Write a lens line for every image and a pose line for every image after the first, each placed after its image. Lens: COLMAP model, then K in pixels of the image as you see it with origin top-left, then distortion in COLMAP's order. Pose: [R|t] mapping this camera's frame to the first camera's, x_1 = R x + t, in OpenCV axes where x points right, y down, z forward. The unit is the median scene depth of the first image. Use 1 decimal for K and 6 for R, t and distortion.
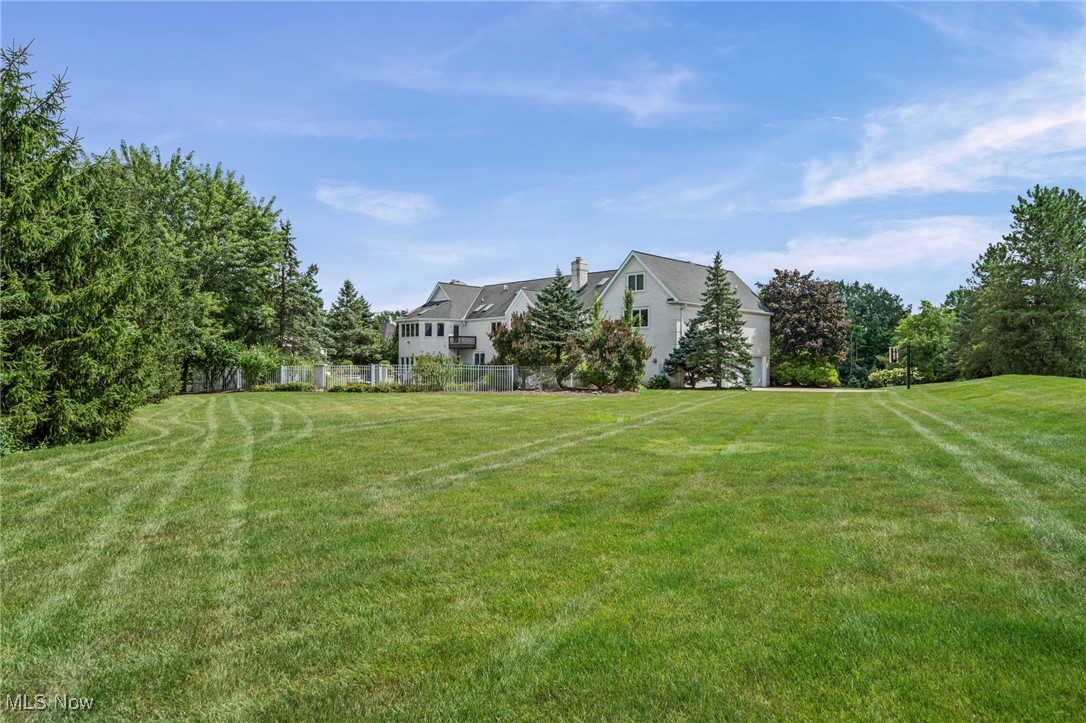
lens RADIAL K [[765.2, 0, 544.3], [0, 765.2, 363.1], [0, 0, 1]] dist [-0.000767, -0.000208]
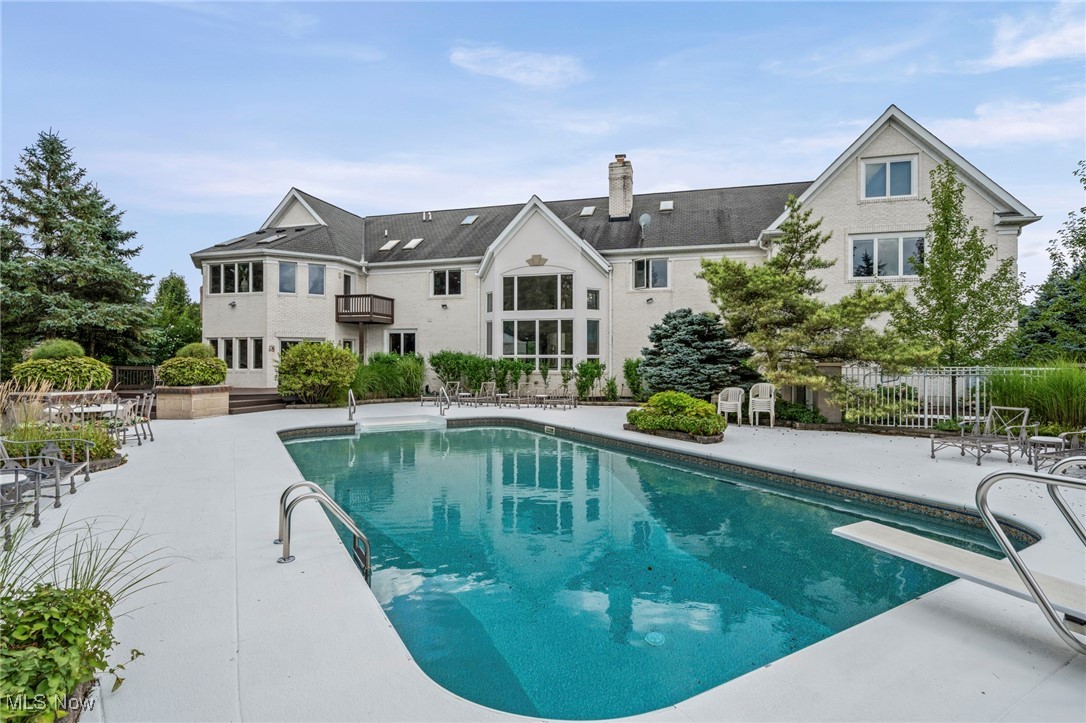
lens RADIAL K [[542.8, 0, 541.8], [0, 542.8, 361.9], [0, 0, 1]] dist [0.004835, 0.001245]
pose [[0.874988, -0.004407, 0.484124, -0.175440], [-0.004104, 0.999855, 0.016519, 0.000168], [-0.484127, -0.016441, 0.874843, 0.641927]]
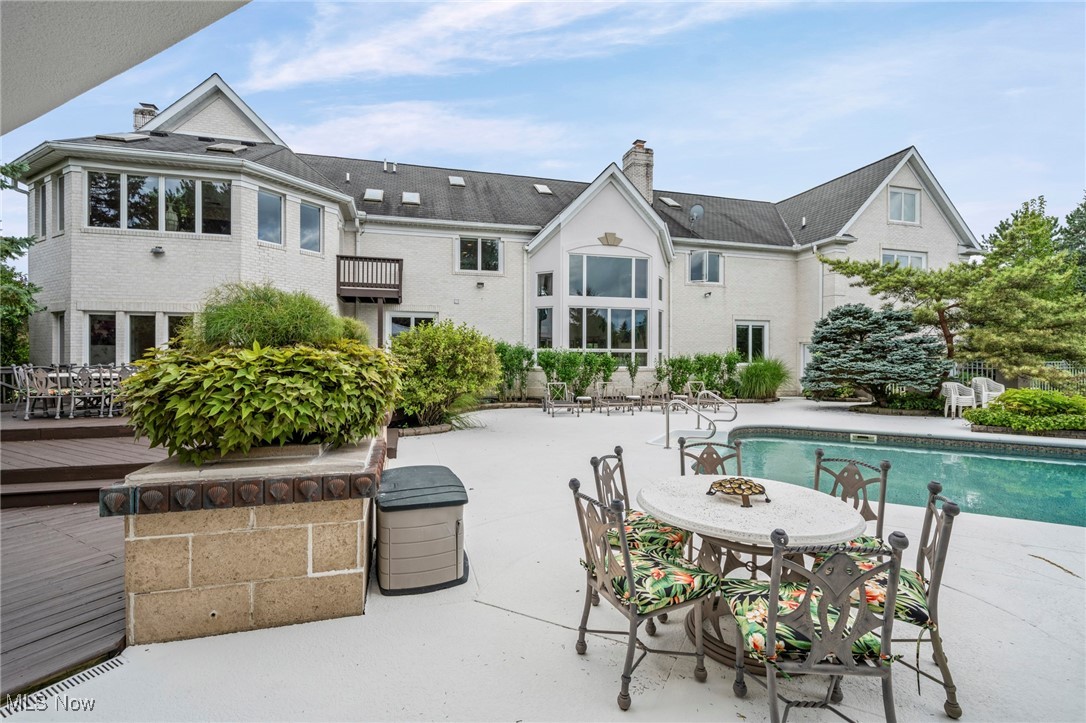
lens RADIAL K [[486.4, 0, 537.0], [0, 486.4, 357.2], [0, 0, 1]] dist [-0.000225, -0.000195]
pose [[0.493448, -0.007937, 0.869739, -0.255521], [-0.012165, 0.999798, 0.016025, 0.002031], [-0.869690, -0.018488, 0.493251, 0.829764]]
